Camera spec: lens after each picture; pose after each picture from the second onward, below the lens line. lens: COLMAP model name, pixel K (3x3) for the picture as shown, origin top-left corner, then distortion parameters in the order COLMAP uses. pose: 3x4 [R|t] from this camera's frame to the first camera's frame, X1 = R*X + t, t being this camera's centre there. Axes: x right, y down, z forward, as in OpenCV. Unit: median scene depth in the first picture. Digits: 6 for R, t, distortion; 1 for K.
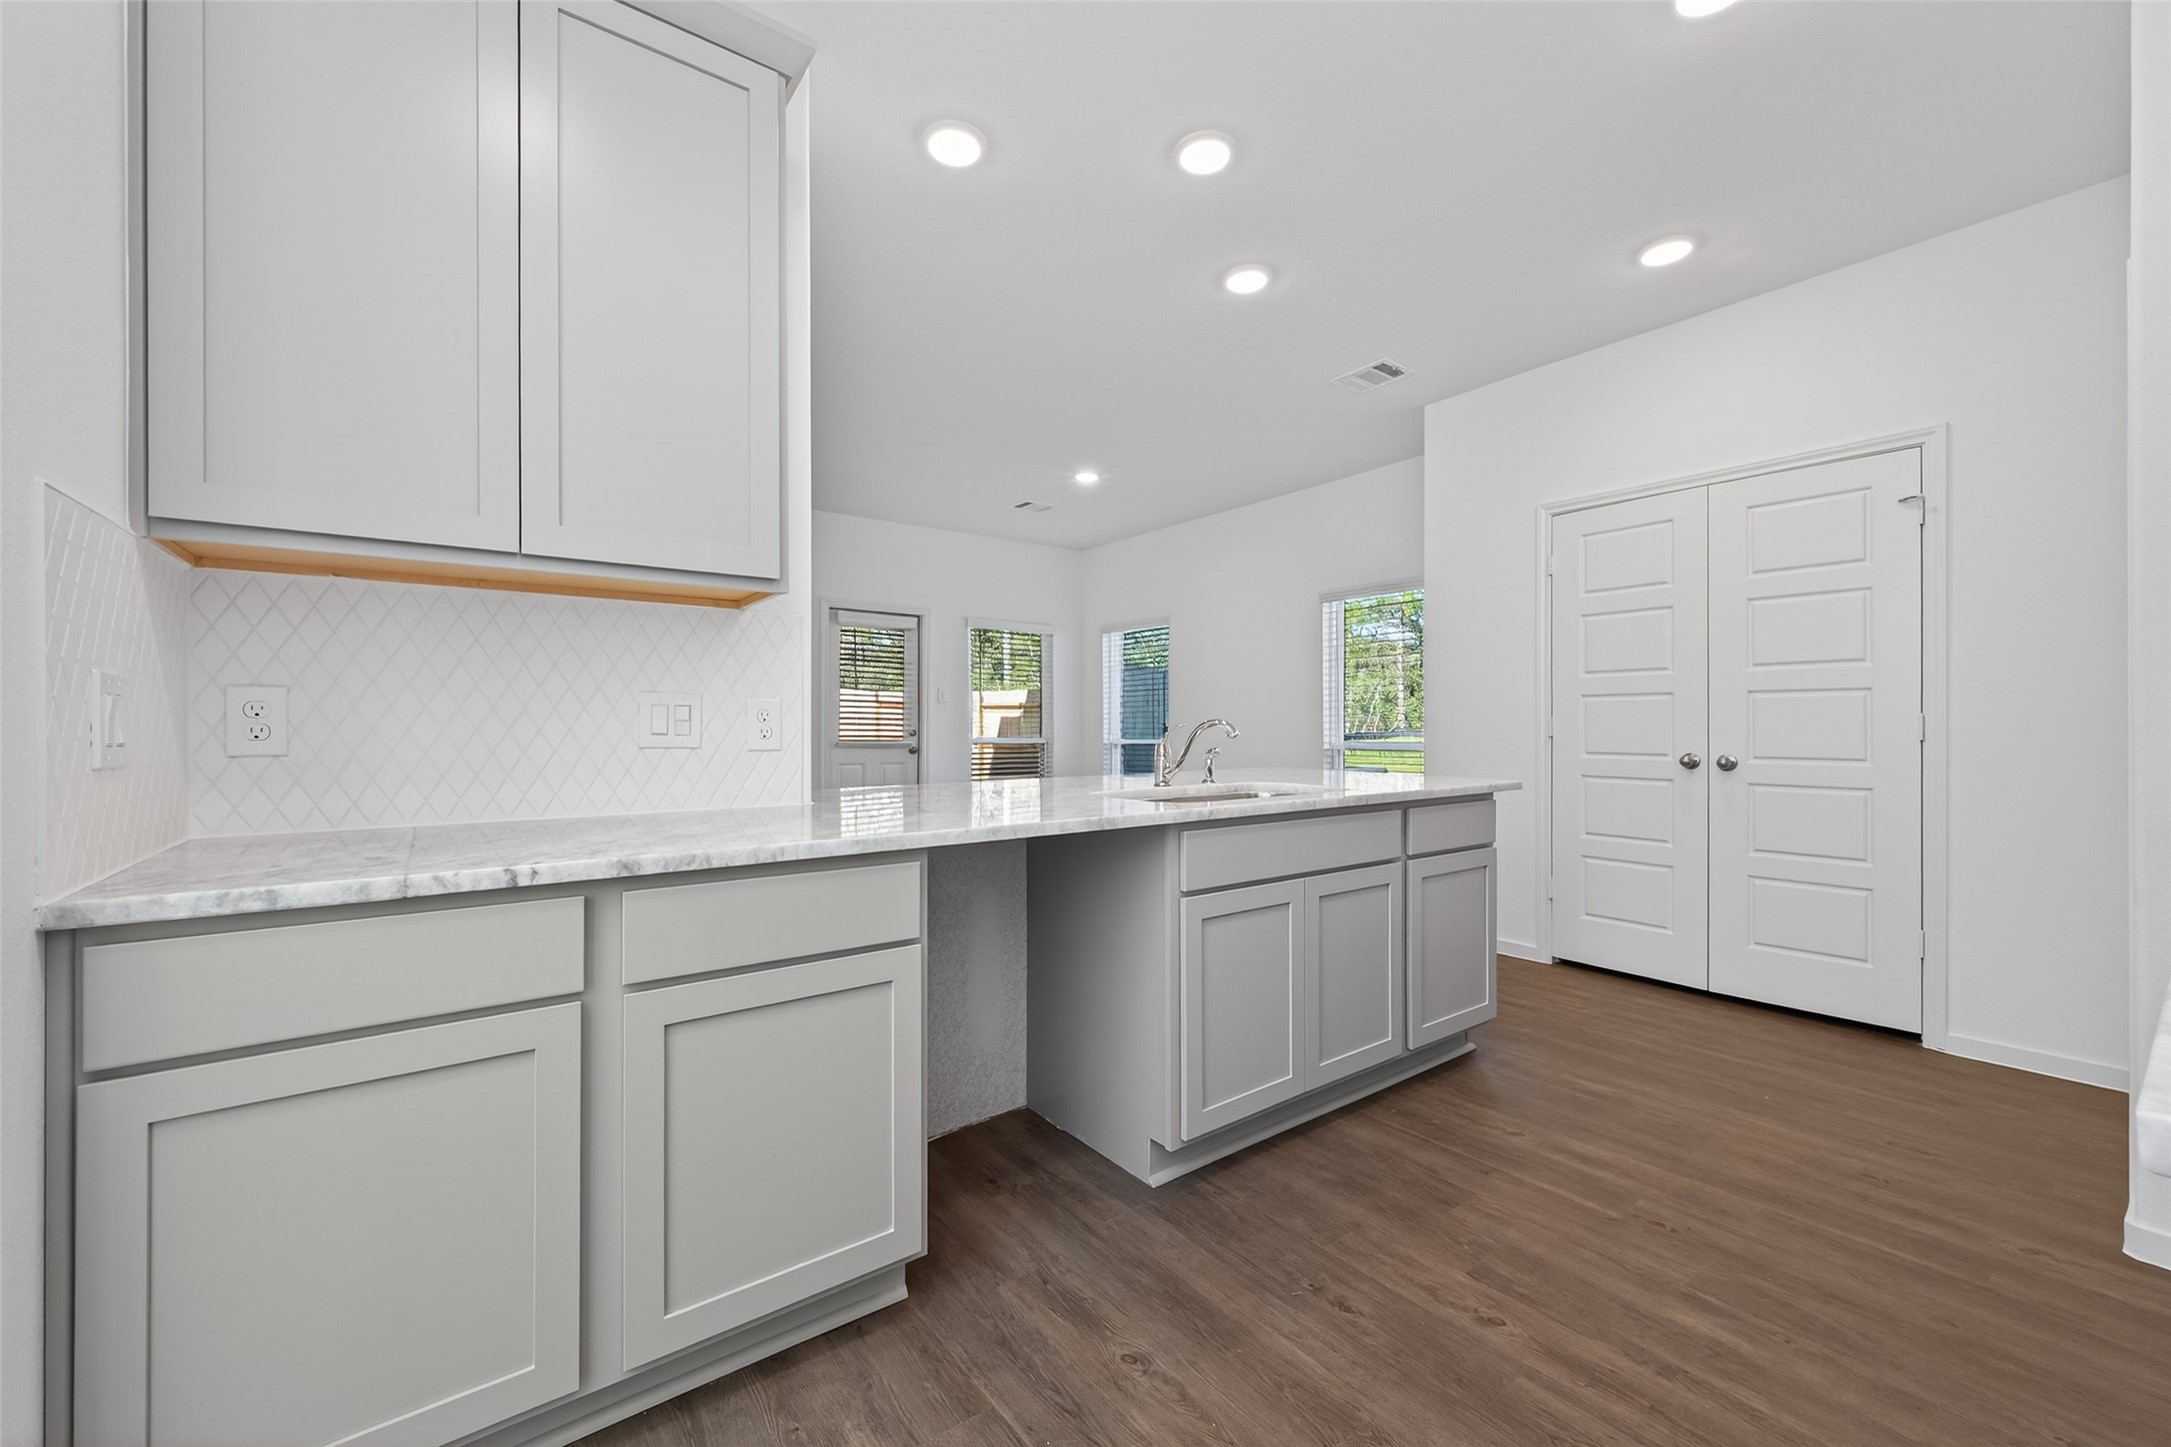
lens RADIAL K [[854.4, 0, 1077.7], [0, 854.4, 724.1], [0, 0, 1]] dist [0.007914, -0.003080]
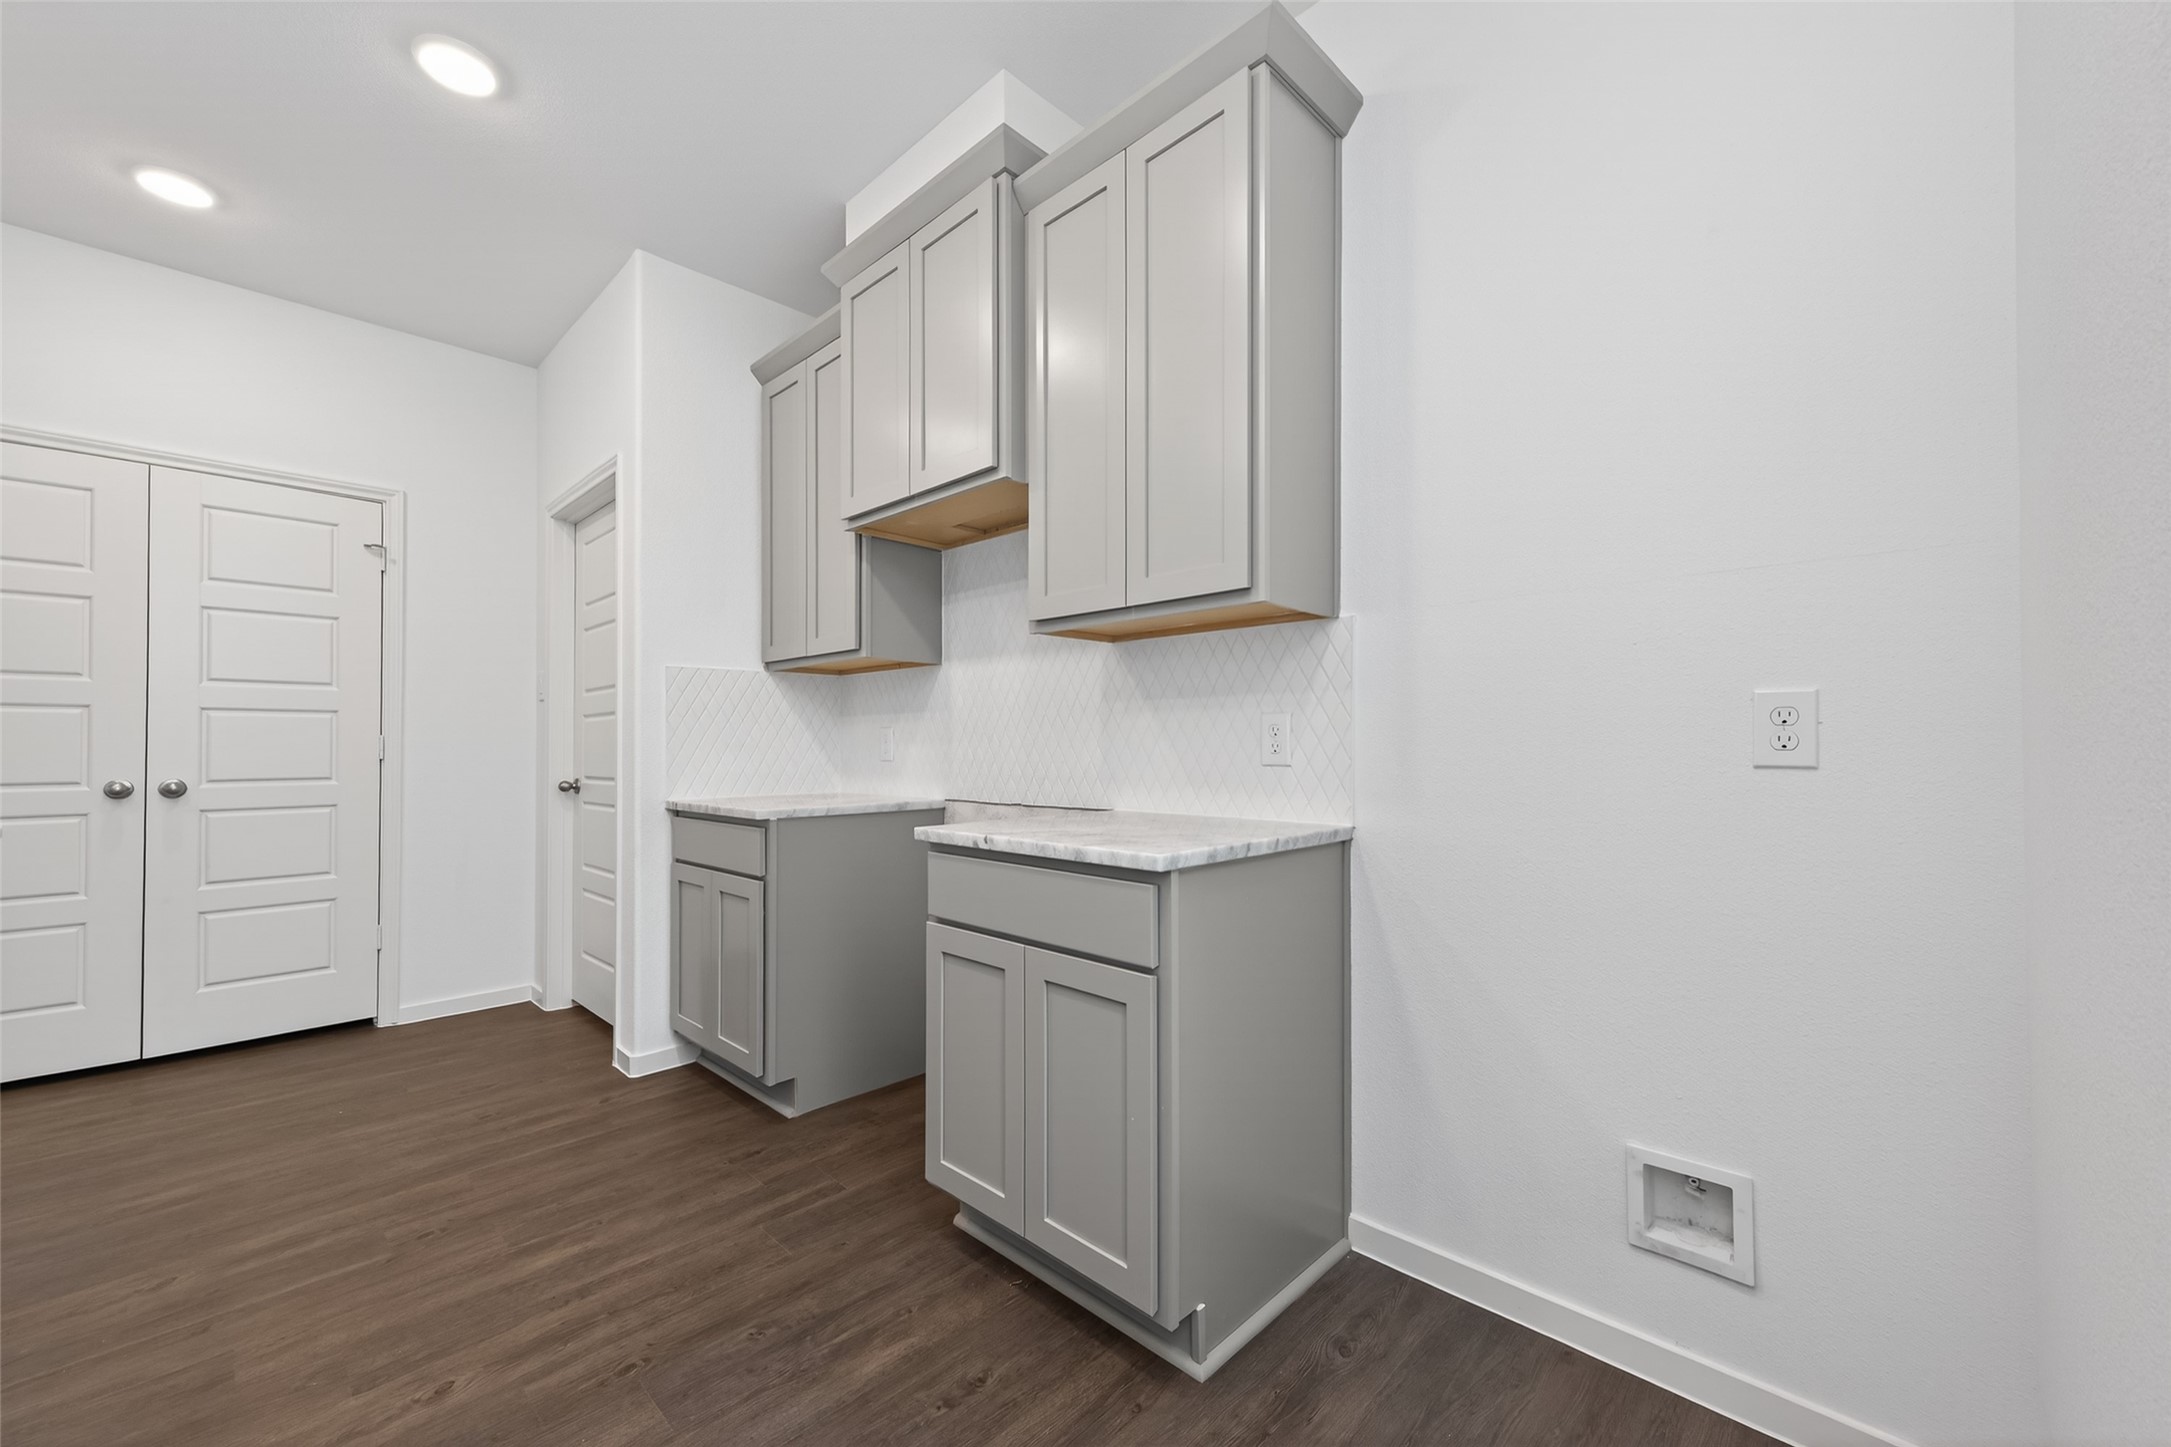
lens RADIAL K [[854.4, 0, 1081.3], [0, 854.4, 734.1], [0, 0, 1]] dist [0.007914, -0.003080]
pose [[-0.153690, 0.016976, 0.987973, -0.434309], [-0.001738, 0.999846, -0.017451, 0.005403], [-0.988118, -0.004399, -0.153637, 0.372269]]
